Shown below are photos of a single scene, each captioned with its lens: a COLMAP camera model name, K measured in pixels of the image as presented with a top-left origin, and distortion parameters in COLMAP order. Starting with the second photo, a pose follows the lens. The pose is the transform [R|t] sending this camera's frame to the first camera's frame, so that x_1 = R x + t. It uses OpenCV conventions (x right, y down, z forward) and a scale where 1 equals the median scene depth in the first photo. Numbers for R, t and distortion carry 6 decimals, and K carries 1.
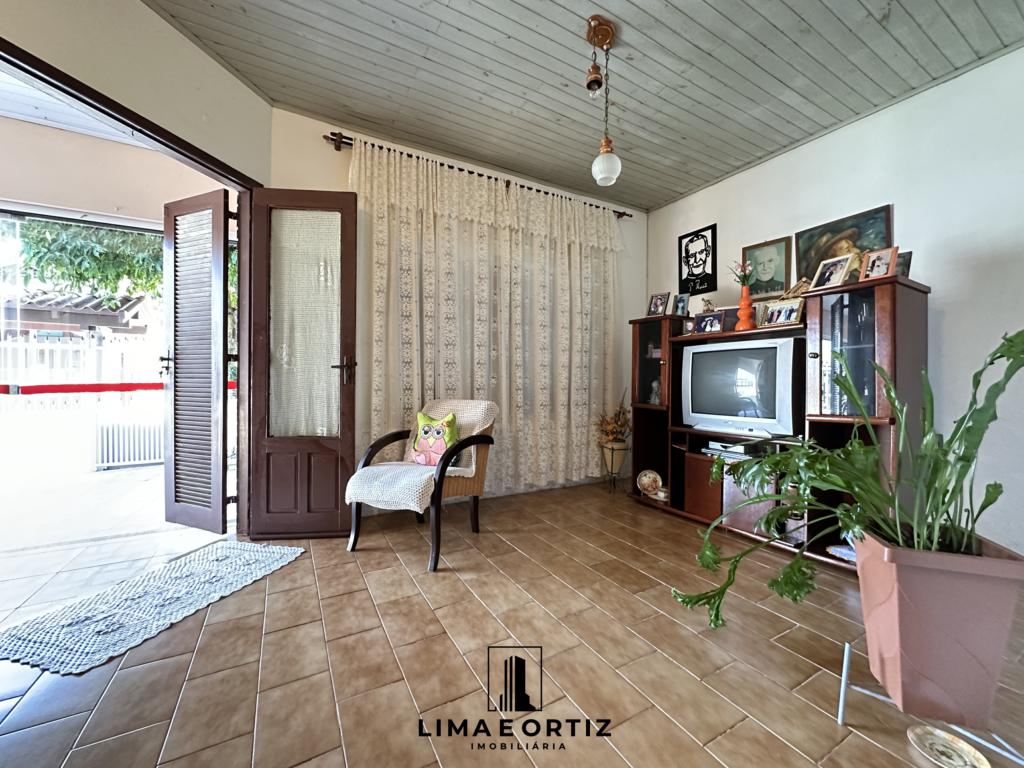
lens RADIAL K [[410.7, 0, 511.2], [0, 410.7, 382.1], [0, 0, 1]] dist [-0.003110, 0.001637]
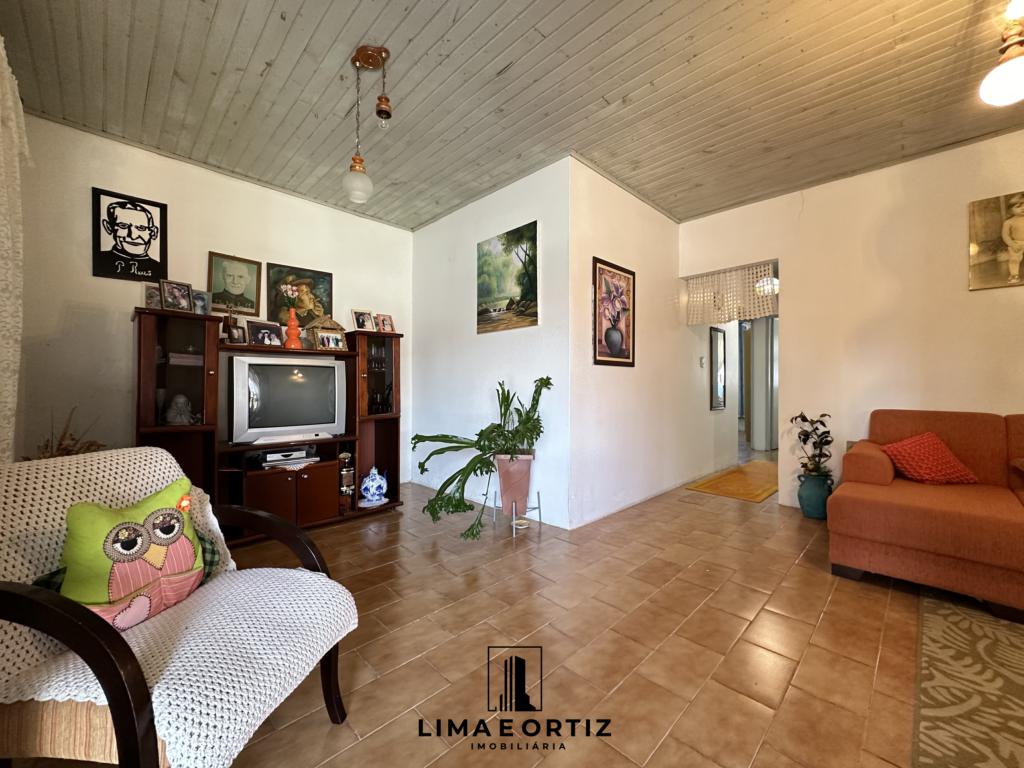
lens RADIAL K [[410.7, 0, 512.5], [0, 410.7, 380.3], [0, 0, 1]] dist [-0.003110, 0.001637]
pose [[-0.262177, 0.004707, 0.965008, -0.559053], [-0.005287, 0.999966, -0.006314, -0.028779], [-0.965005, -0.006758, -0.262144, 0.602483]]
